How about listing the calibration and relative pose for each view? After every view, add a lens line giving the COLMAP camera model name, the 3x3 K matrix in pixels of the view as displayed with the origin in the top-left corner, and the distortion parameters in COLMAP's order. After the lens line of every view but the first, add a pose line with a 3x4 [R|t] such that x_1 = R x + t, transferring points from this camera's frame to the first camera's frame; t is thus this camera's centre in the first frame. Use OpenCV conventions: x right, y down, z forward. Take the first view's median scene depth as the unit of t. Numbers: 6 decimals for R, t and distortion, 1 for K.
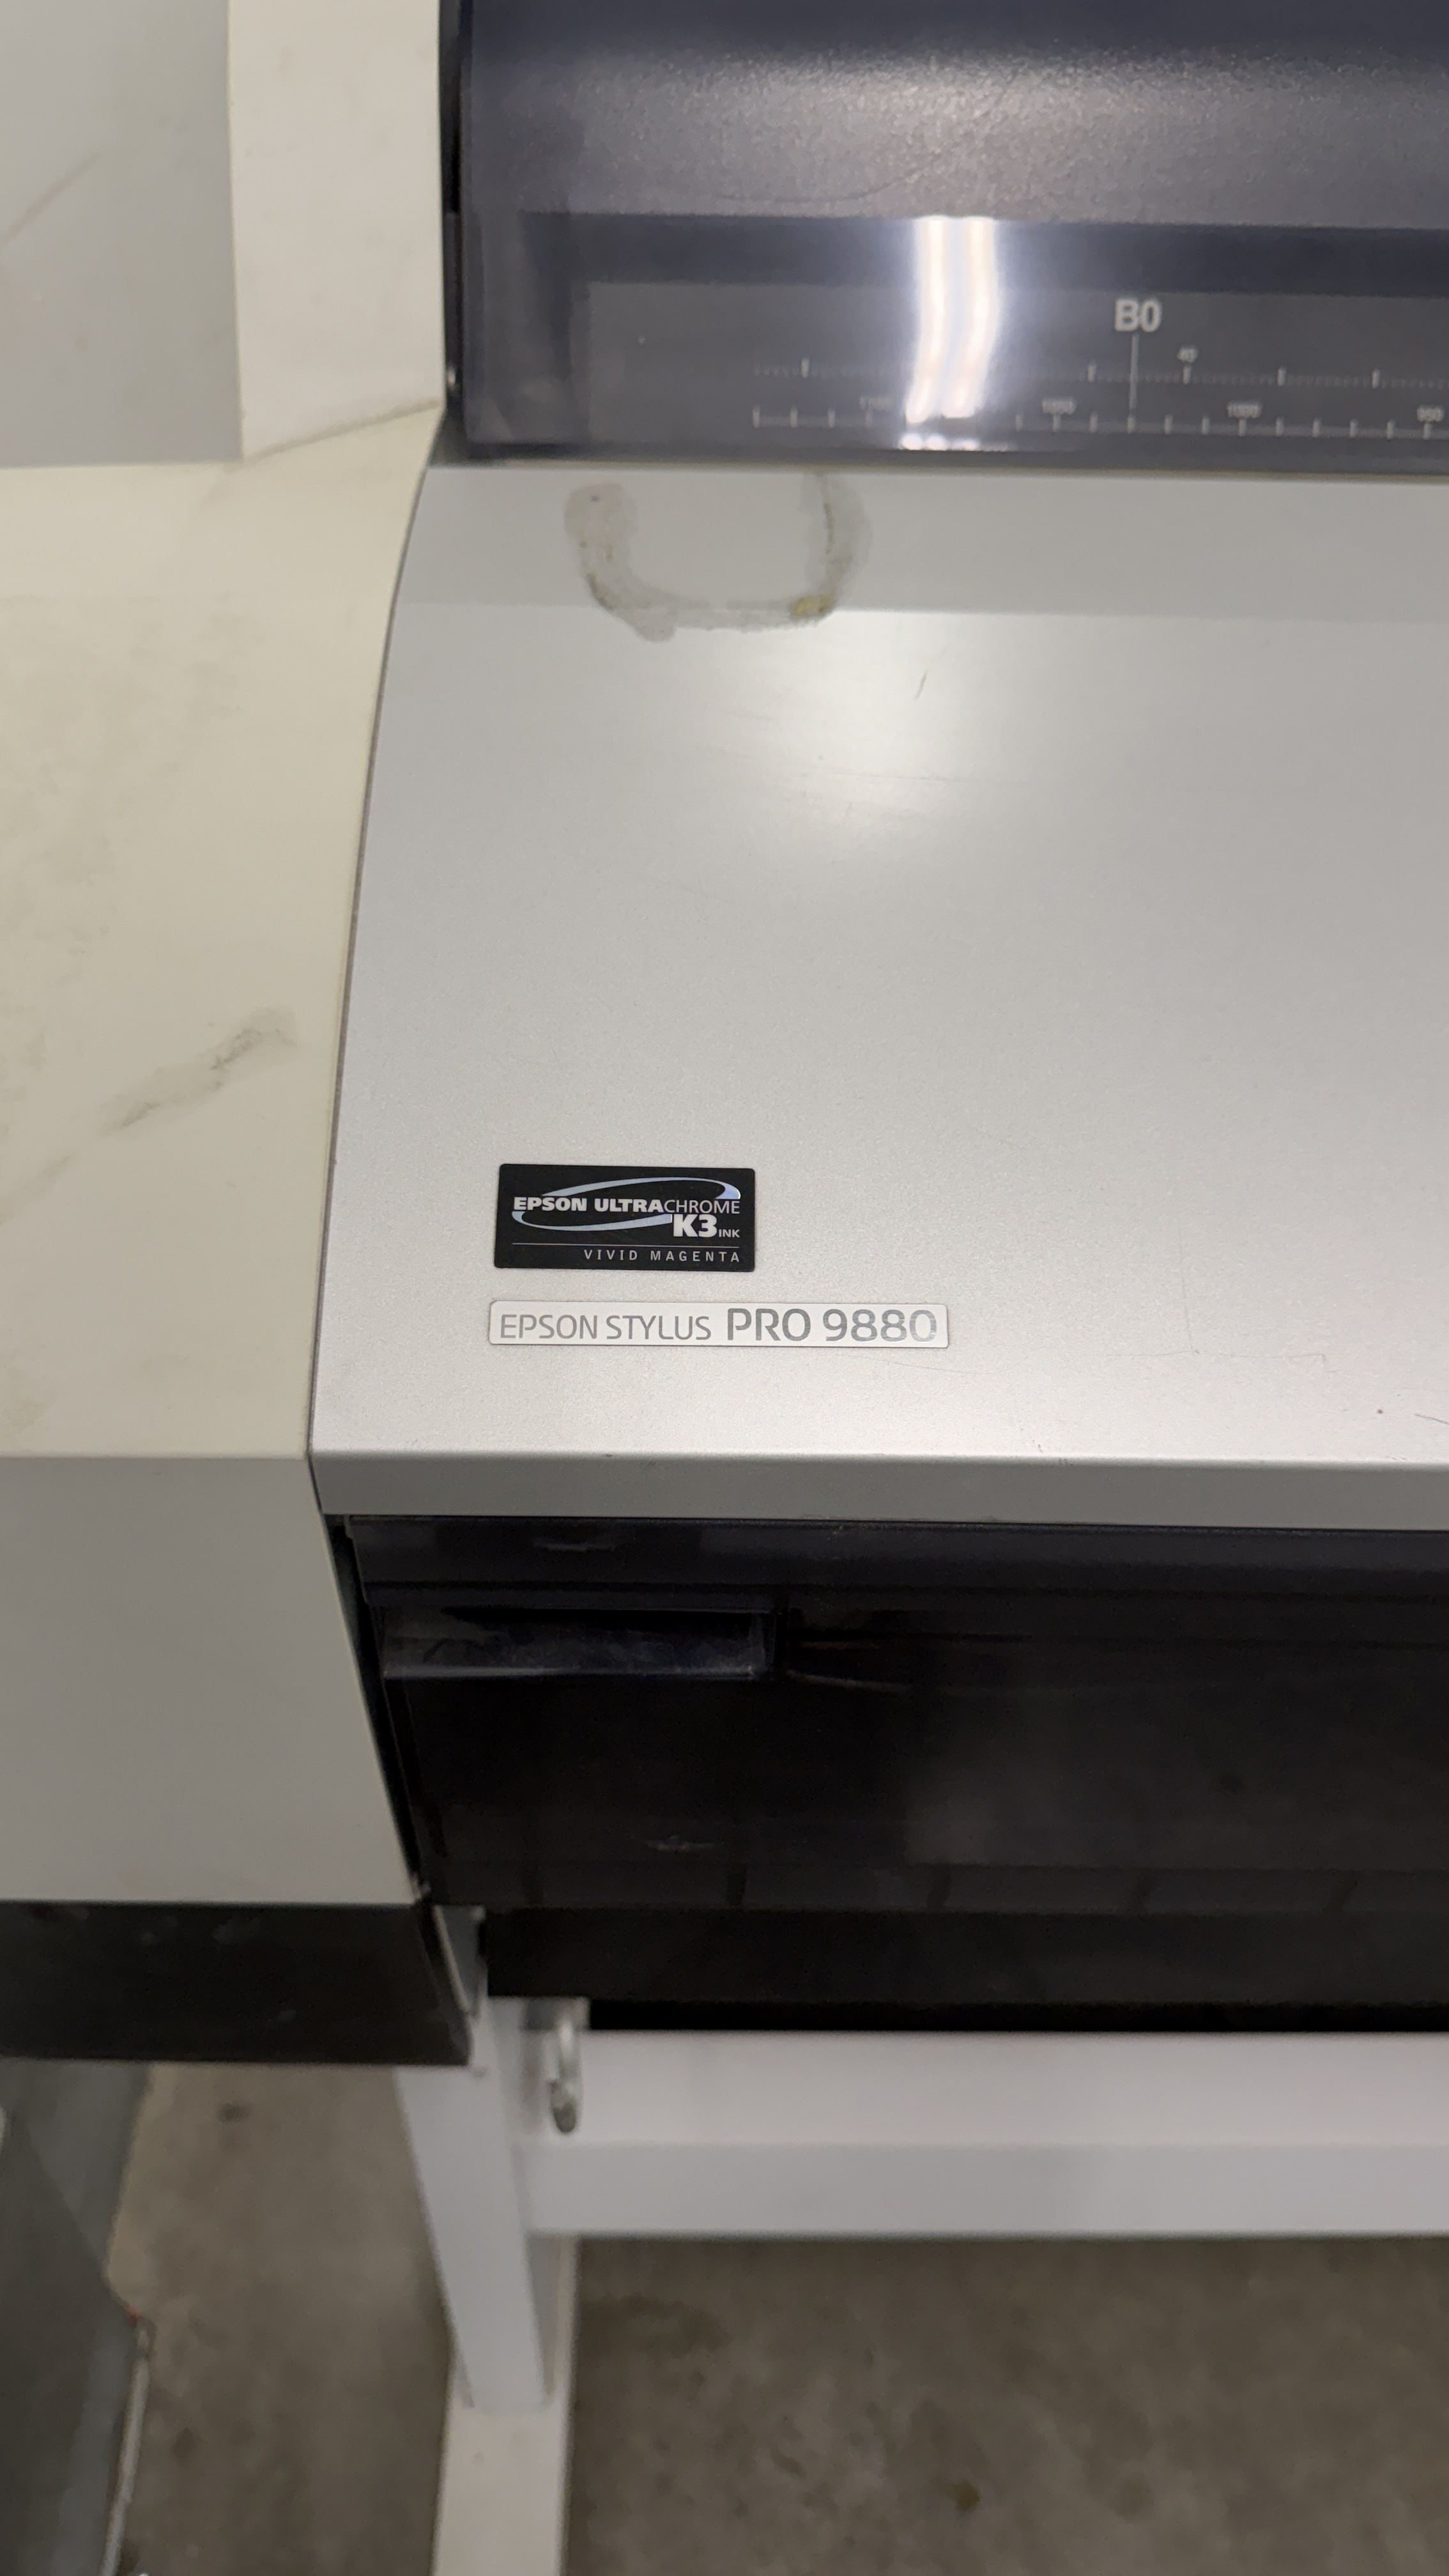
lens RADIAL K [[1860.9, 0, 665.8], [0, 1860.9, 1295.6], [0, 0, 1]] dist [-0.002270, -0.003116]
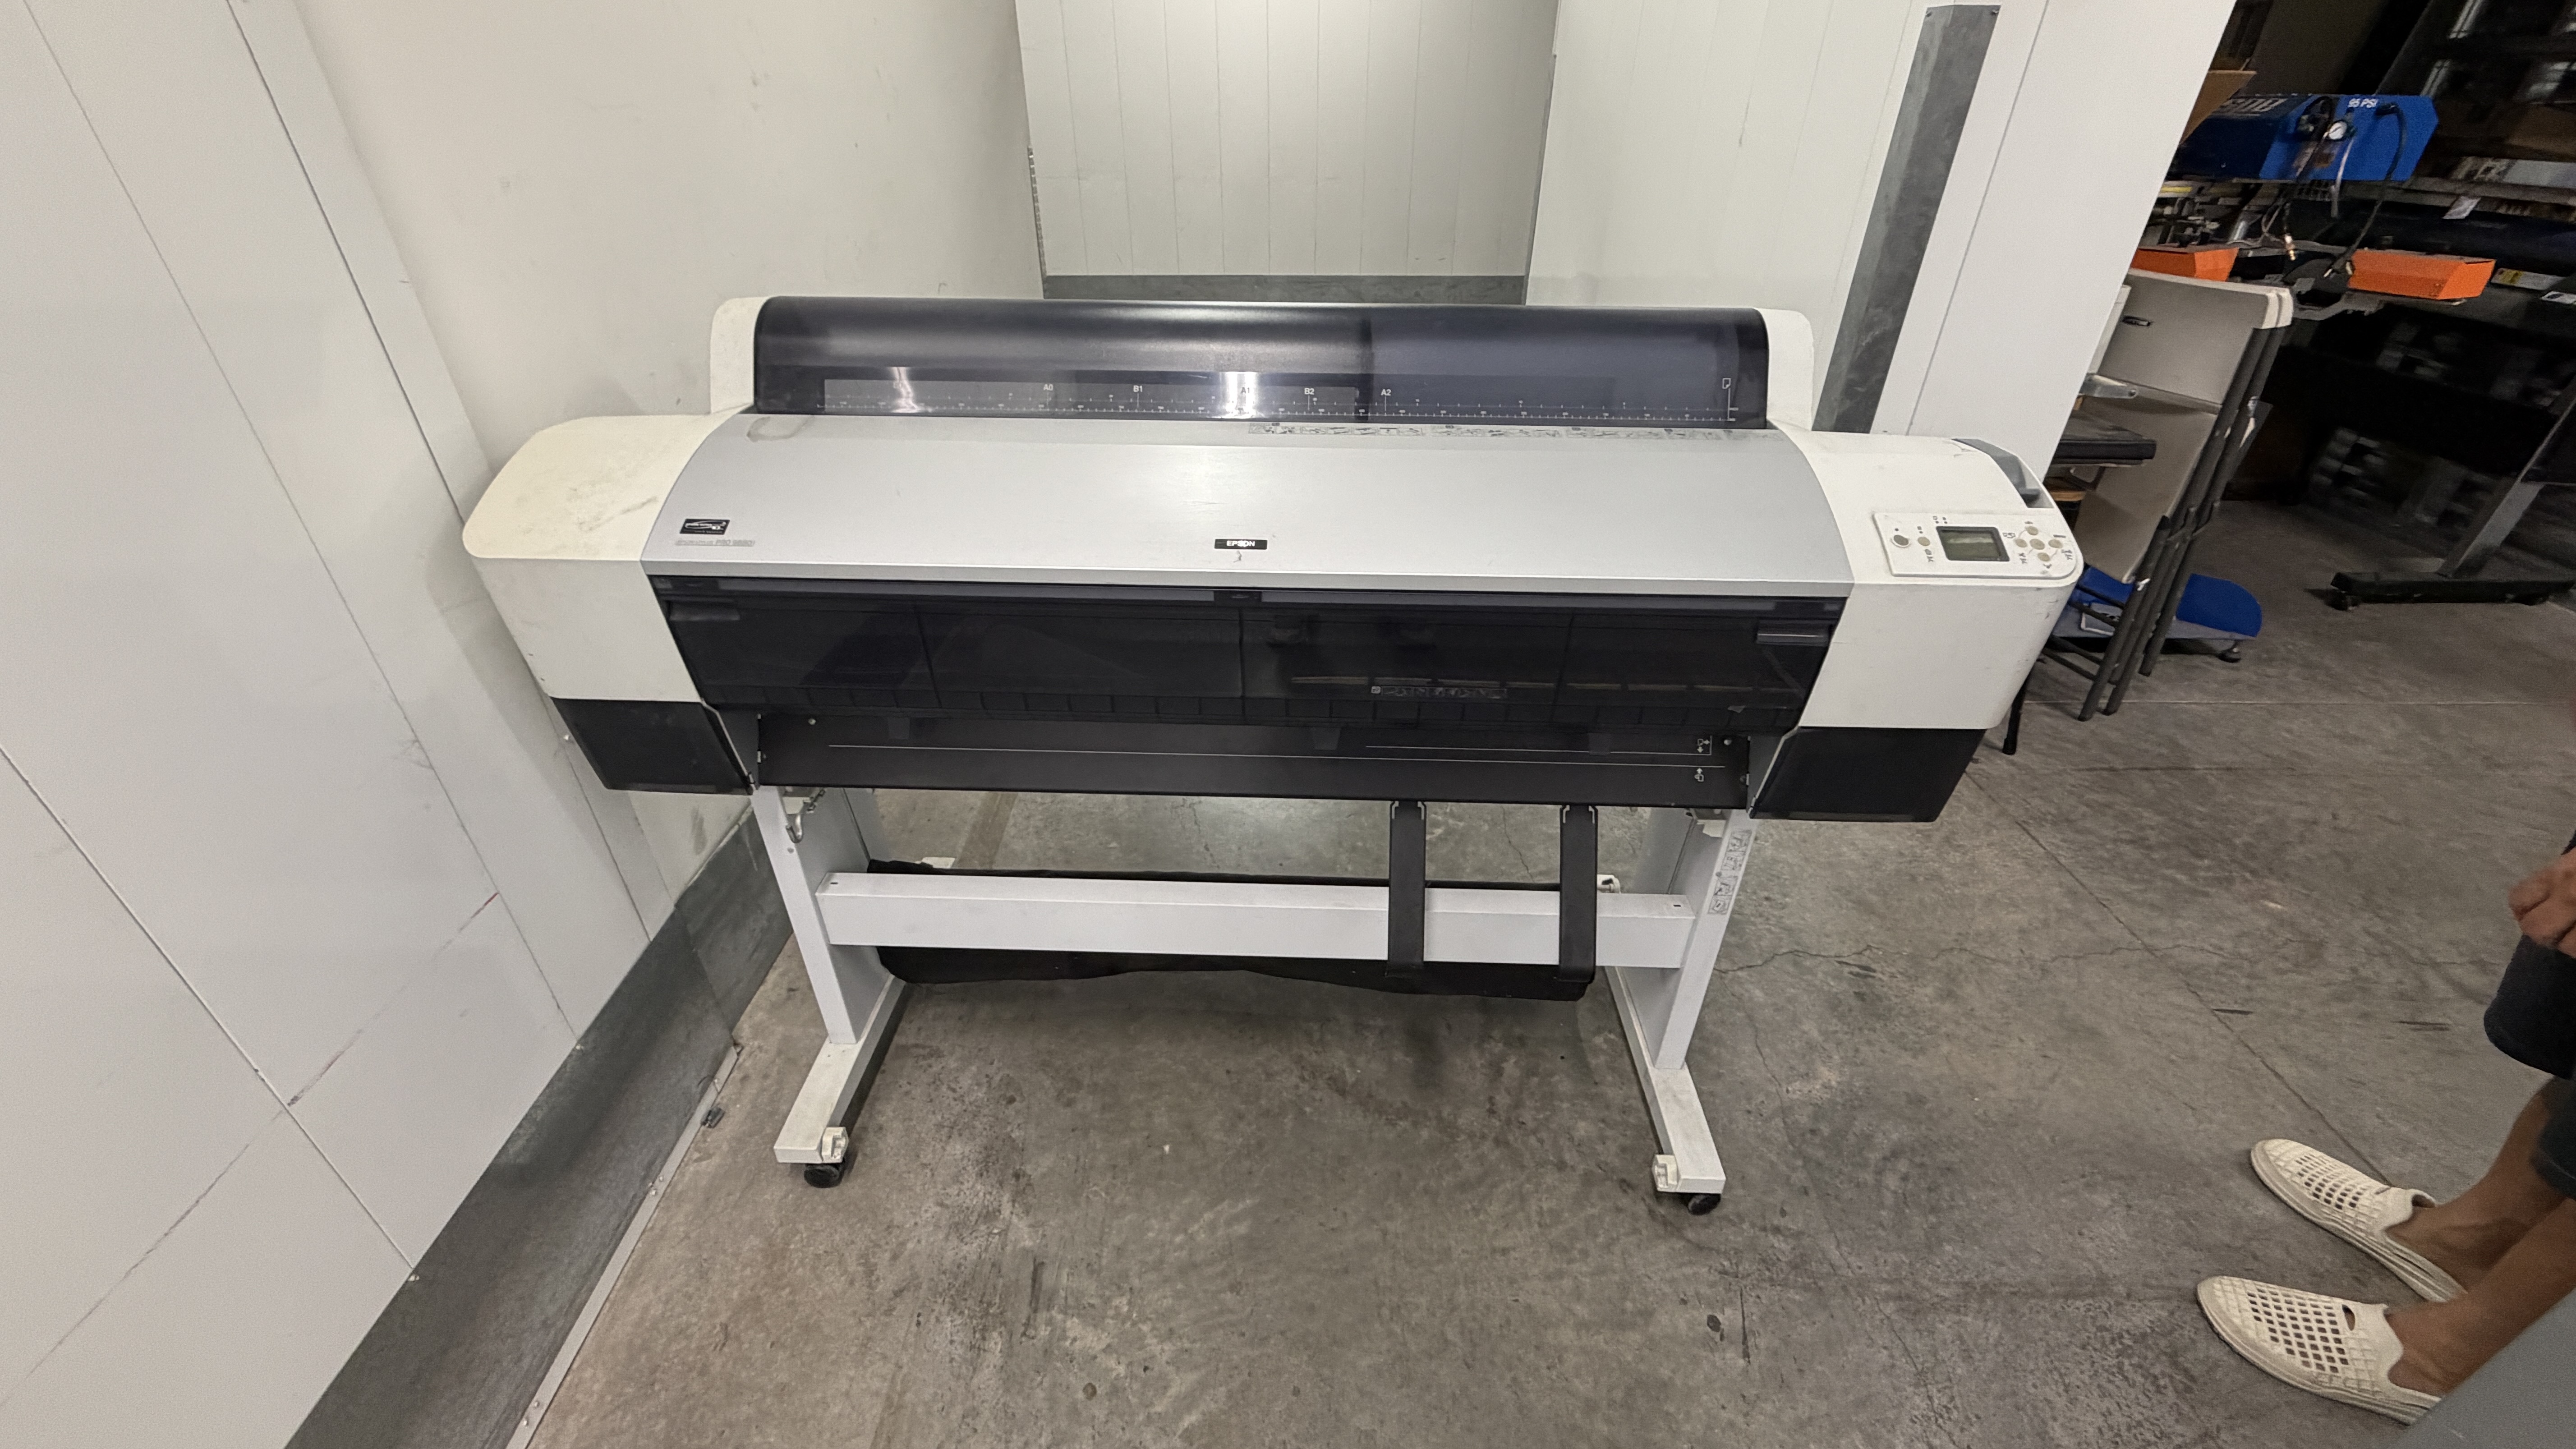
lens RADIAL K [[1041.7, 0, 1288.0], [0, 1041.7, 724.5], [0, 0, 1]] dist [0.000045, -0.000016]
pose [[0.999559, 0.011539, -0.027367, 0.673432], [-0.016659, 0.980667, -0.194975, 0.415474], [0.024588, 0.195345, 0.980426, -0.727347]]
